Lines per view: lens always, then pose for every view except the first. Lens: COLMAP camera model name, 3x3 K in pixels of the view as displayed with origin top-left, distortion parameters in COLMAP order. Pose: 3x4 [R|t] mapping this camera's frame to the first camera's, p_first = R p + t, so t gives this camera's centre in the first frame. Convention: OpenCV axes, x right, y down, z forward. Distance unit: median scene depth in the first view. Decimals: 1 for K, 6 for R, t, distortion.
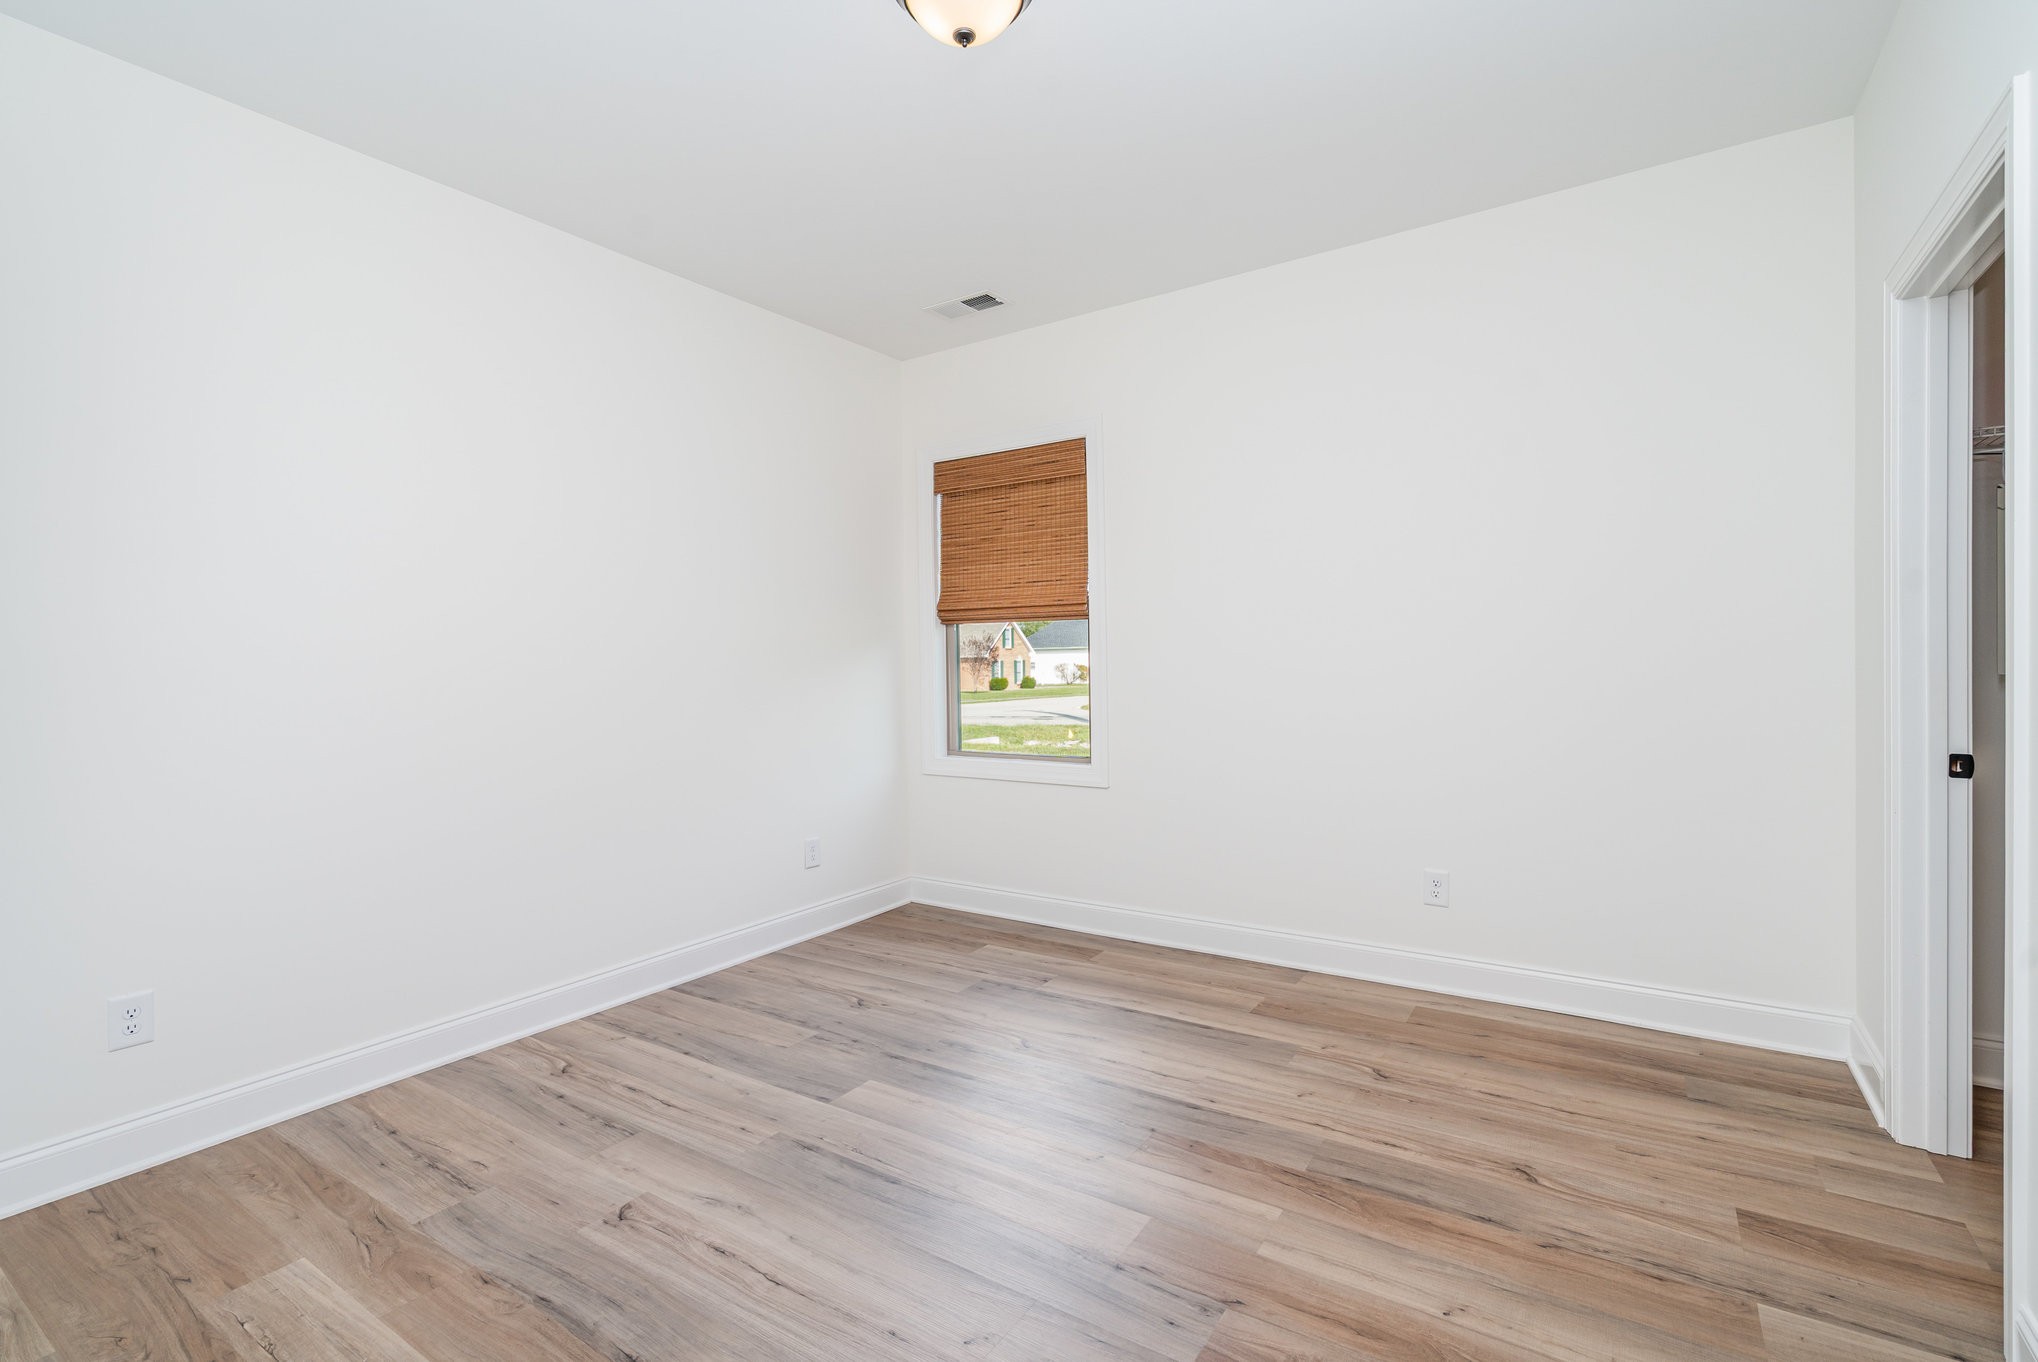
lens RADIAL K [[947.2, 0, 1019.0], [0, 947.2, 681.0], [0, 0, 1]] dist [0.001398, 0.000171]
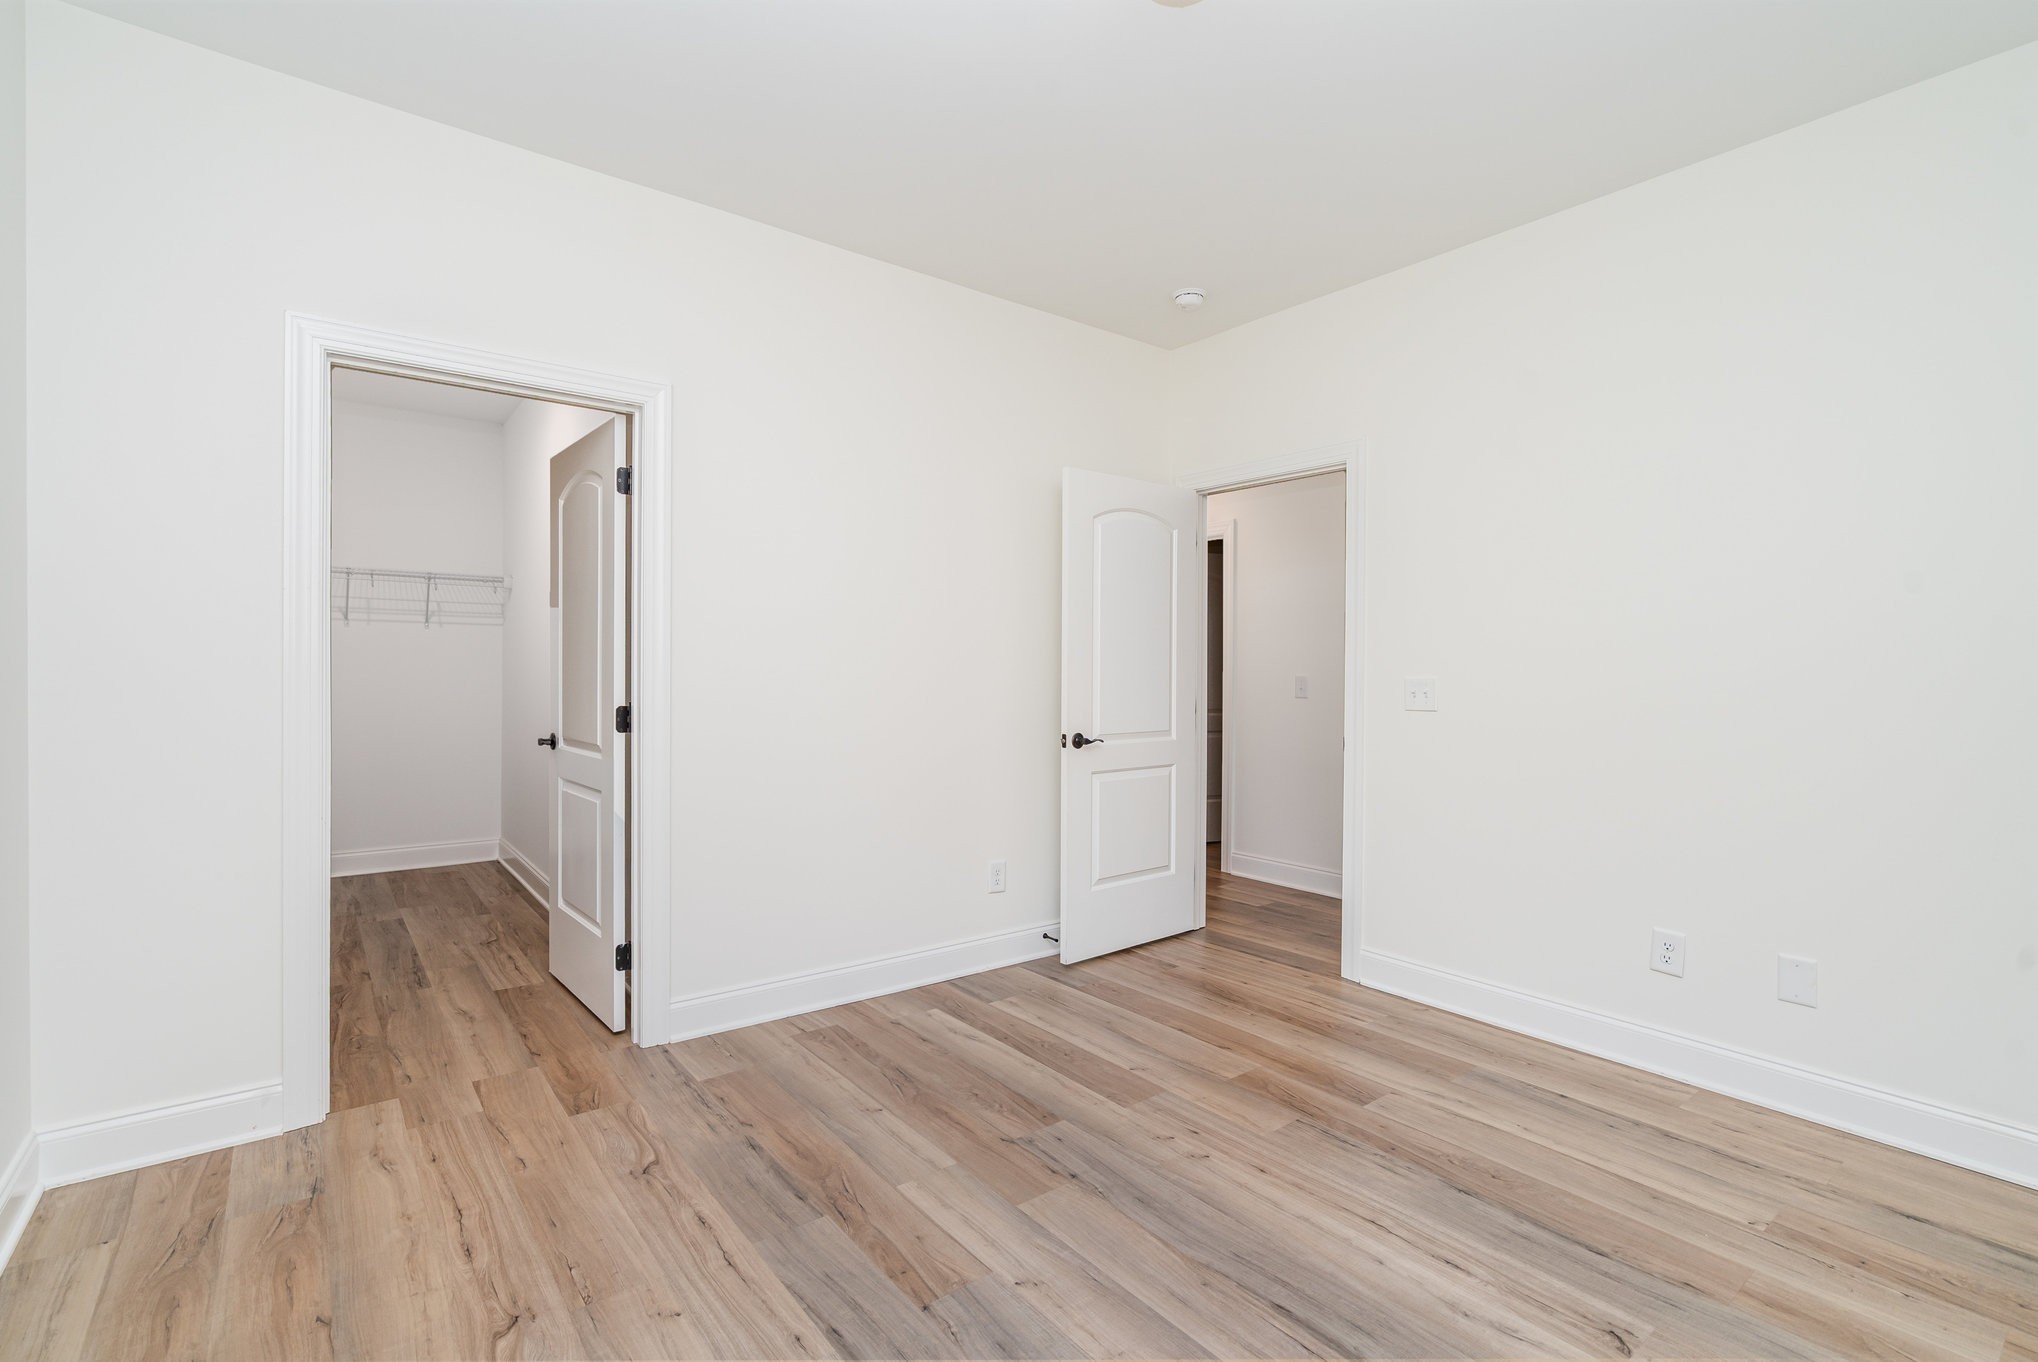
lens RADIAL K [[947.2, 0, 1019.0], [0, 947.2, 681.0], [0, 0, 1]] dist [0.001398, 0.000171]
pose [[-0.950804, 0.007187, 0.309709, -0.183275], [0.016200, 0.999516, 0.026540, -0.035199], [-0.309369, 0.030252, -0.950461, 1.913471]]
